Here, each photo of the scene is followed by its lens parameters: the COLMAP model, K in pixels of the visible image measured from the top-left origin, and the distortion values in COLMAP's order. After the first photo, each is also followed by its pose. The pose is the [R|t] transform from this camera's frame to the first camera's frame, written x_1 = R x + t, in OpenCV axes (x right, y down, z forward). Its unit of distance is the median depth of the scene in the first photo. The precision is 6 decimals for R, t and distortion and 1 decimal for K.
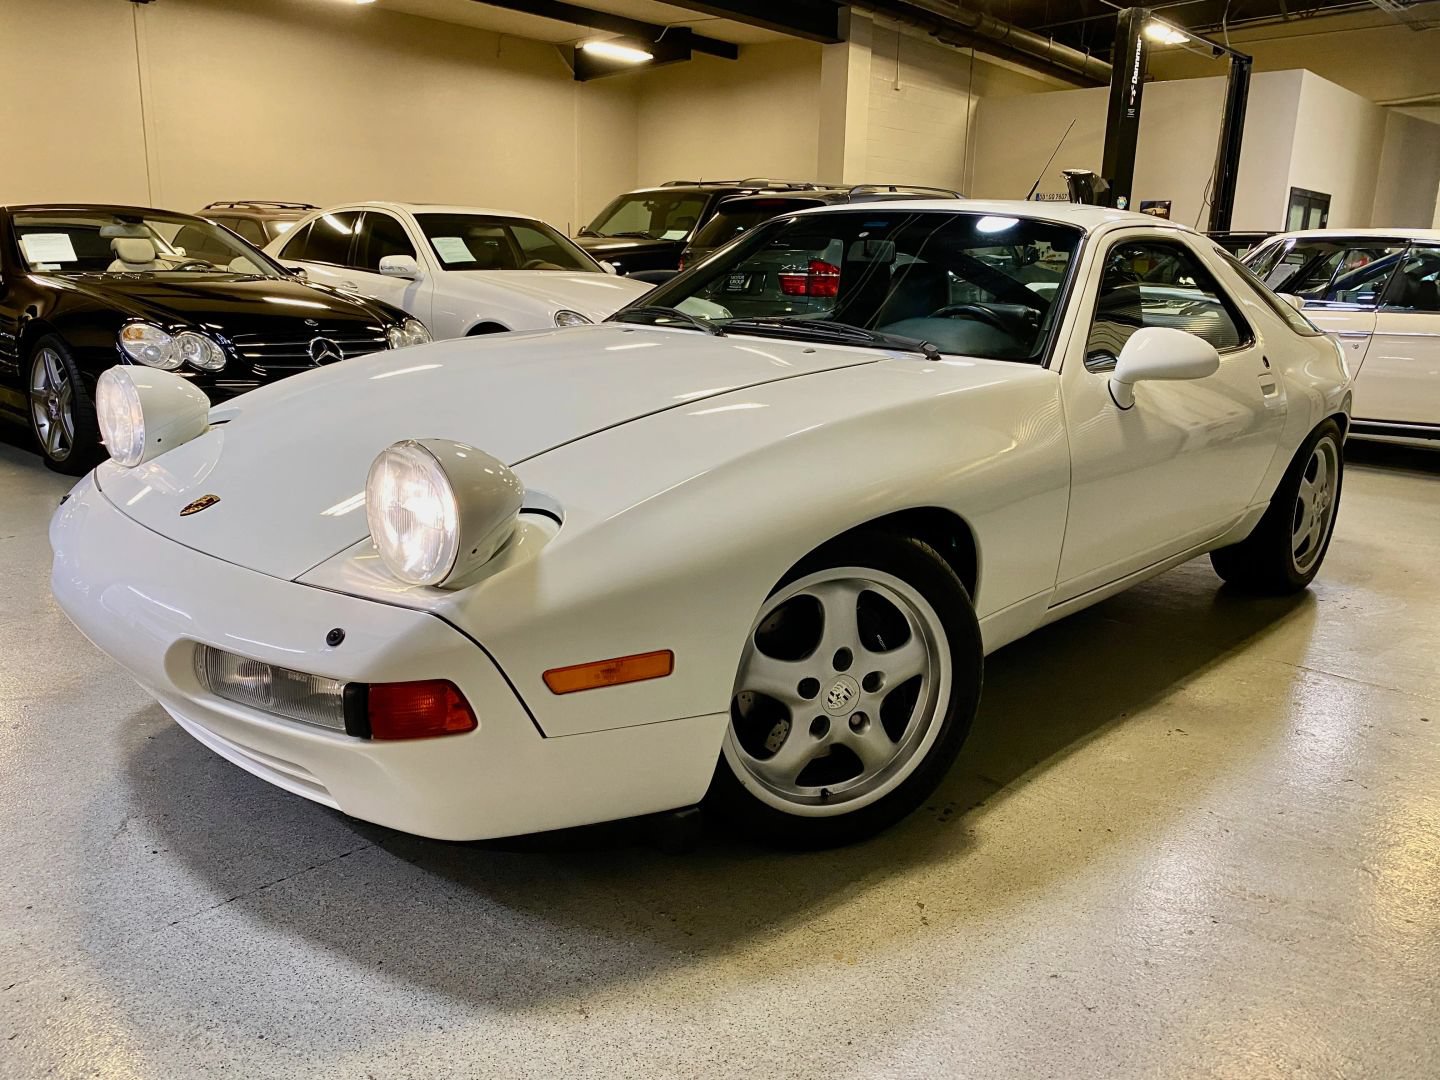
lens RADIAL K [[1106.6, 0, 715.5], [0, 1106.6, 535.6], [0, 0, 1]] dist [0.002257, -0.011235]
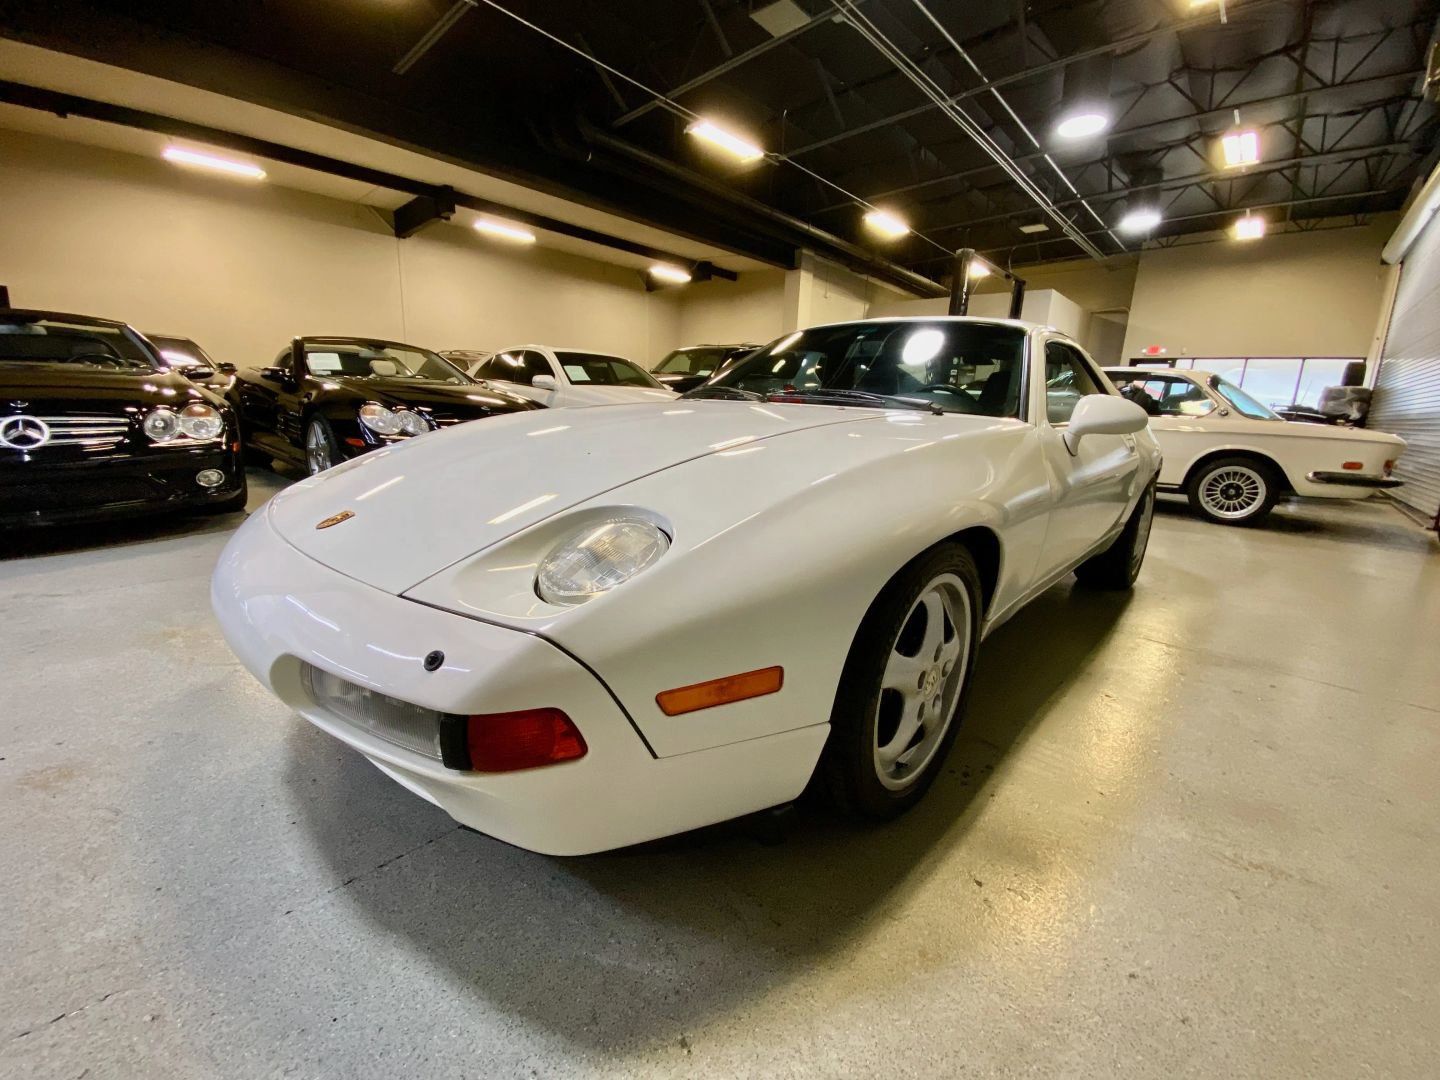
lens RADIAL K [[576.6, 0, 718.9], [0, 576.6, 545.7], [0, 0, 1]] dist [0.002365, -0.009998]
pose [[0.999873, 0.013275, 0.008795, -0.048316], [-0.013299, 0.999908, 0.002688, -0.001685], [-0.008759, -0.002804, 0.999958, 0.234412]]
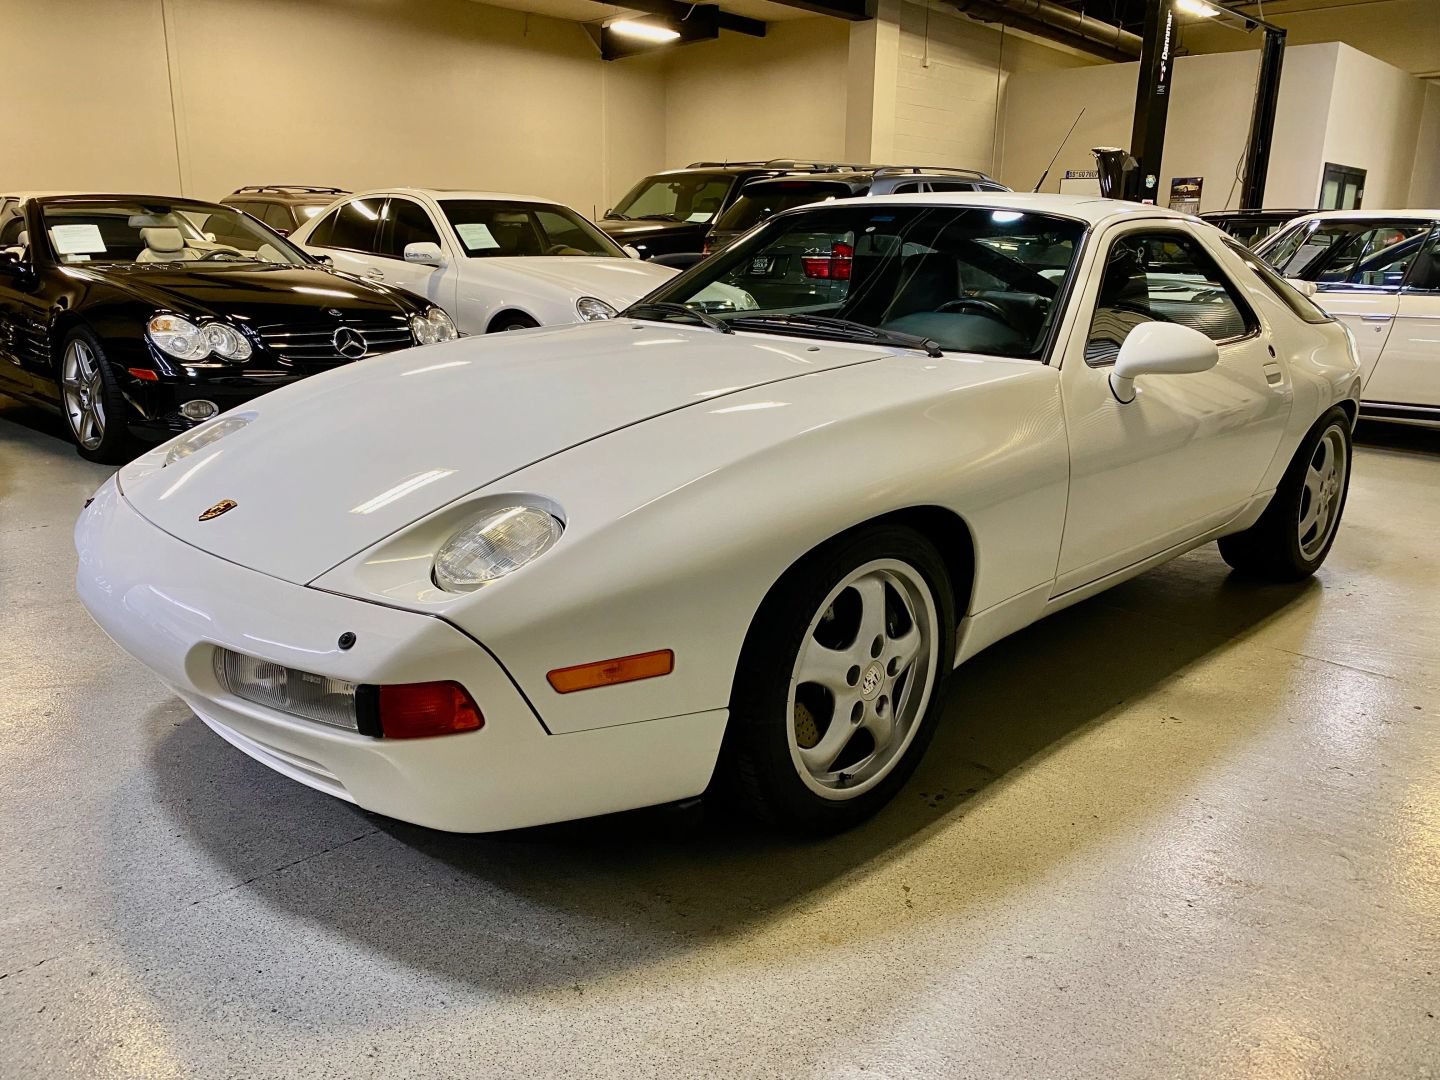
lens RADIAL K [[1106.6, 0, 729.4], [0, 1106.6, 542.9], [0, 0, 1]] dist [0.002257, -0.011235]
pose [[0.999845, -0.001433, -0.017565, 0.019048], [0.001895, 0.999651, 0.026331, -0.010199], [0.017521, -0.026360, 0.999499, -0.019201]]
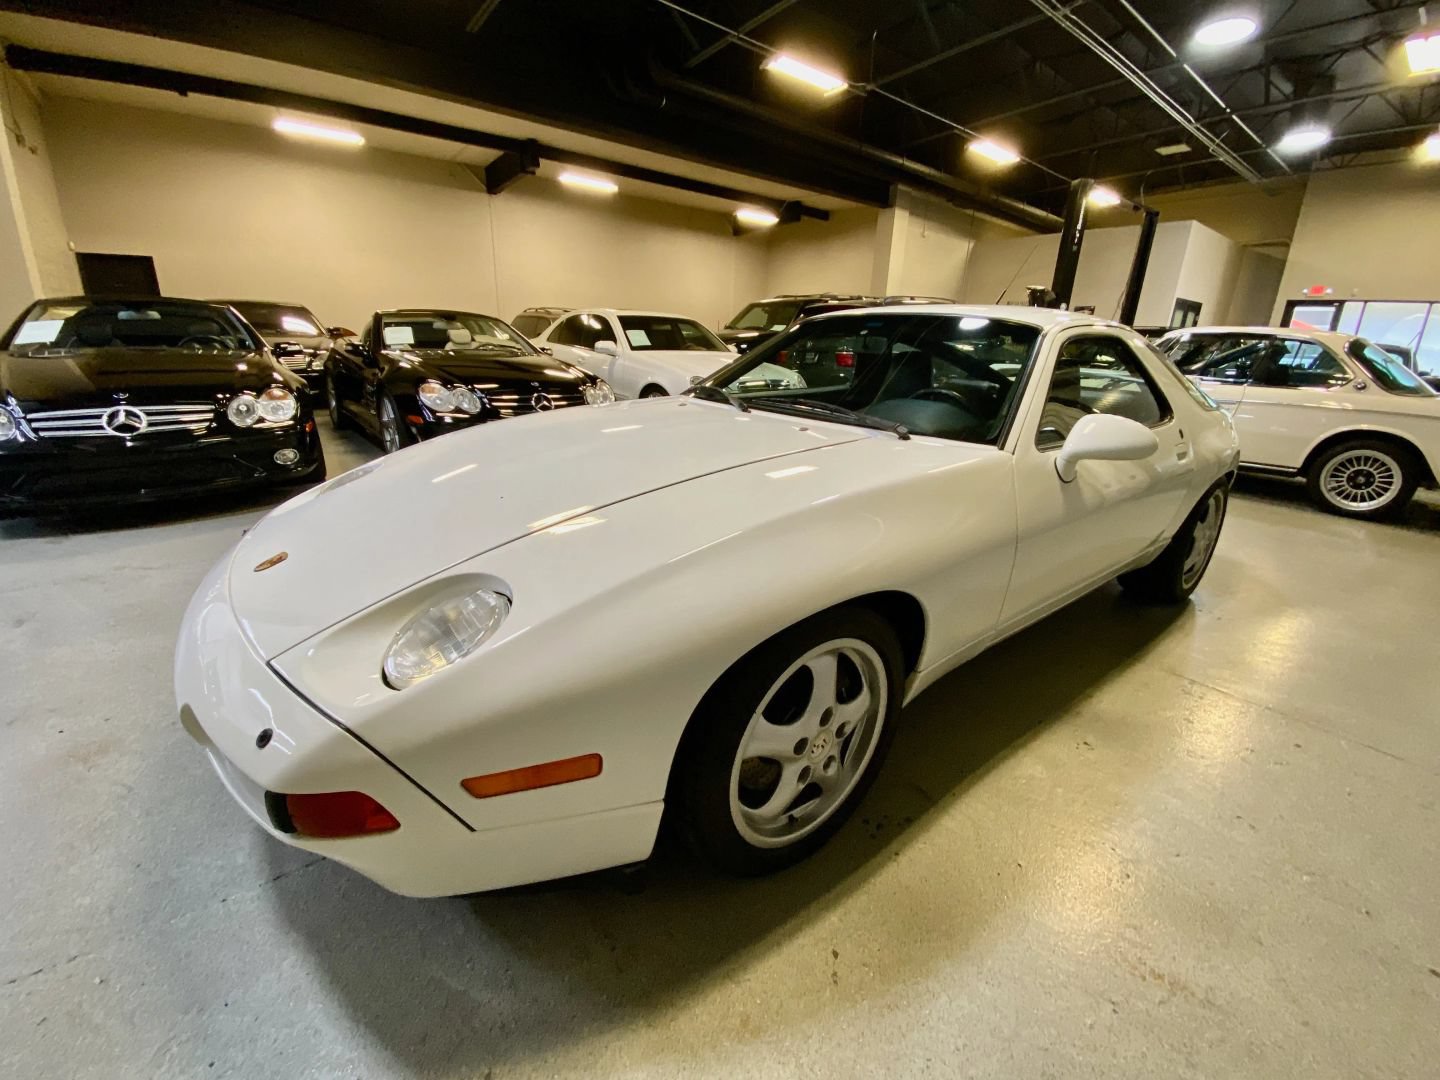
lens RADIAL K [[576.6, 0, 727.5], [0, 576.6, 540.9], [0, 0, 1]] dist [0.002365, -0.009998]
pose [[0.988468, 0.055043, -0.141069, 0.073736], [-0.041987, 0.994695, 0.093914, -0.072536], [0.145490, -0.086908, 0.985535, 0.246212]]
